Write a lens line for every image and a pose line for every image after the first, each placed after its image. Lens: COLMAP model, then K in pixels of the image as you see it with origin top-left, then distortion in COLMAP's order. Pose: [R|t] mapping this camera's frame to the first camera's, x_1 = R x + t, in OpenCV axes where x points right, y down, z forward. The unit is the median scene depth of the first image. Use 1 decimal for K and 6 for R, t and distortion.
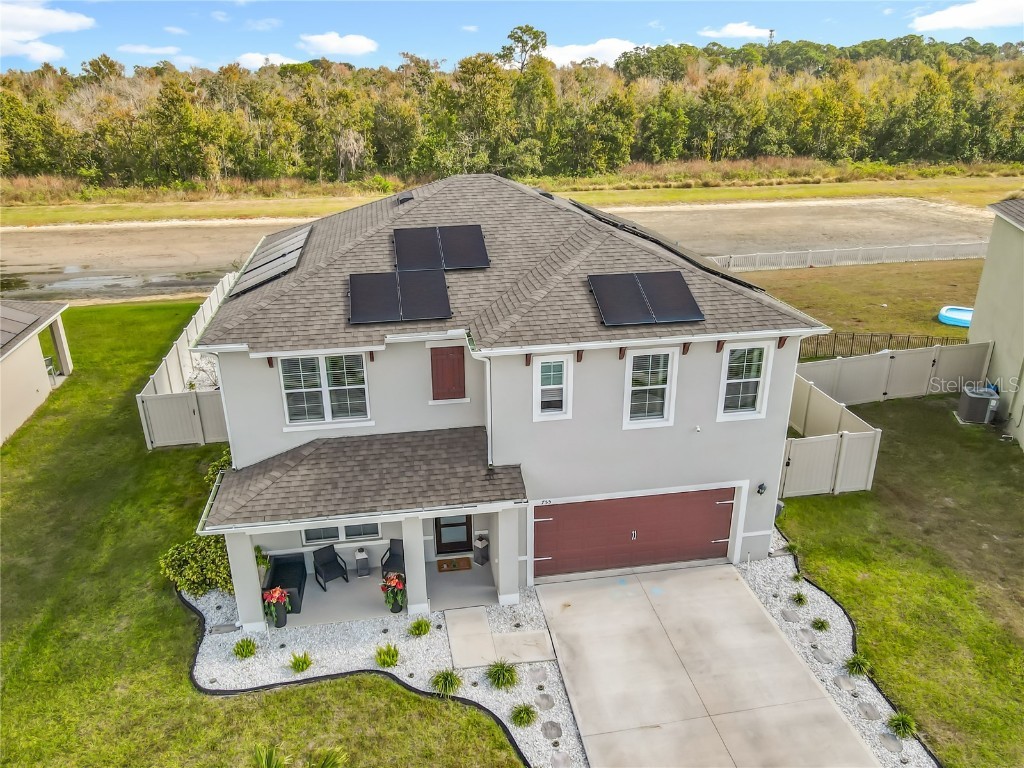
lens RADIAL K [[767.9, 0, 508.5], [0, 767.9, 406.5], [0, 0, 1]] dist [0.008007, 0.004032]
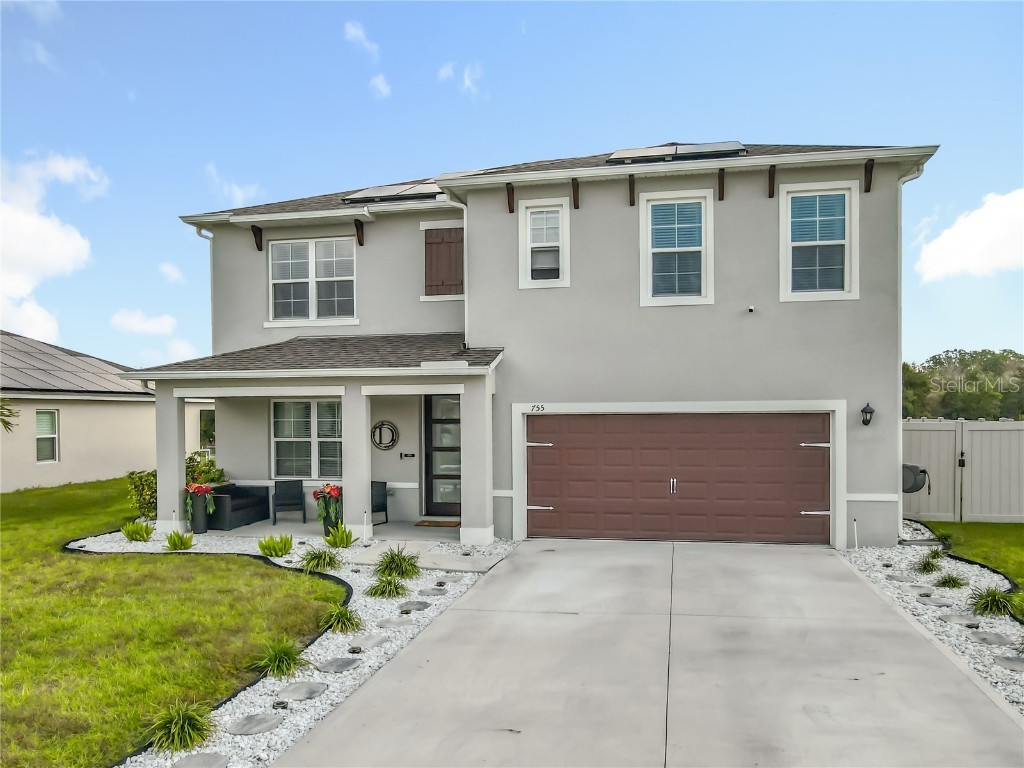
lens RADIAL K [[803.6, 0, 510.8], [0, 803.6, 421.2], [0, 0, 1]] dist [-0.001142, -0.001573]
pose [[0.933821, 0.006000, -0.357691, 0.301893], [-0.142433, 0.923429, -0.356358, 0.415396], [0.328164, 0.383722, 0.863172, 0.323673]]
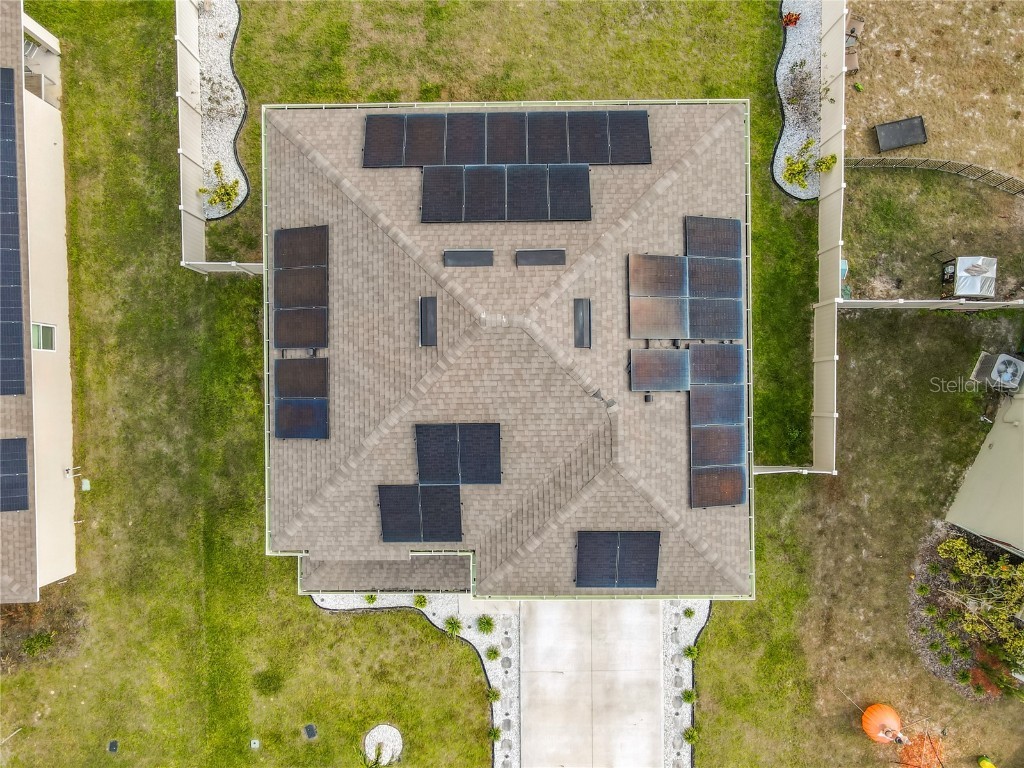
lens RADIAL K [[789.7, 0, 499.9], [0, 789.7, 388.3], [0, 0, 1]] dist [0.017451, 0.003592]
pose [[0.988143, 0.153338, -0.007783, -0.038961], [-0.053479, 0.391261, 0.918724, -1.335532], [0.143920, -0.907415, 0.394823, 0.692234]]
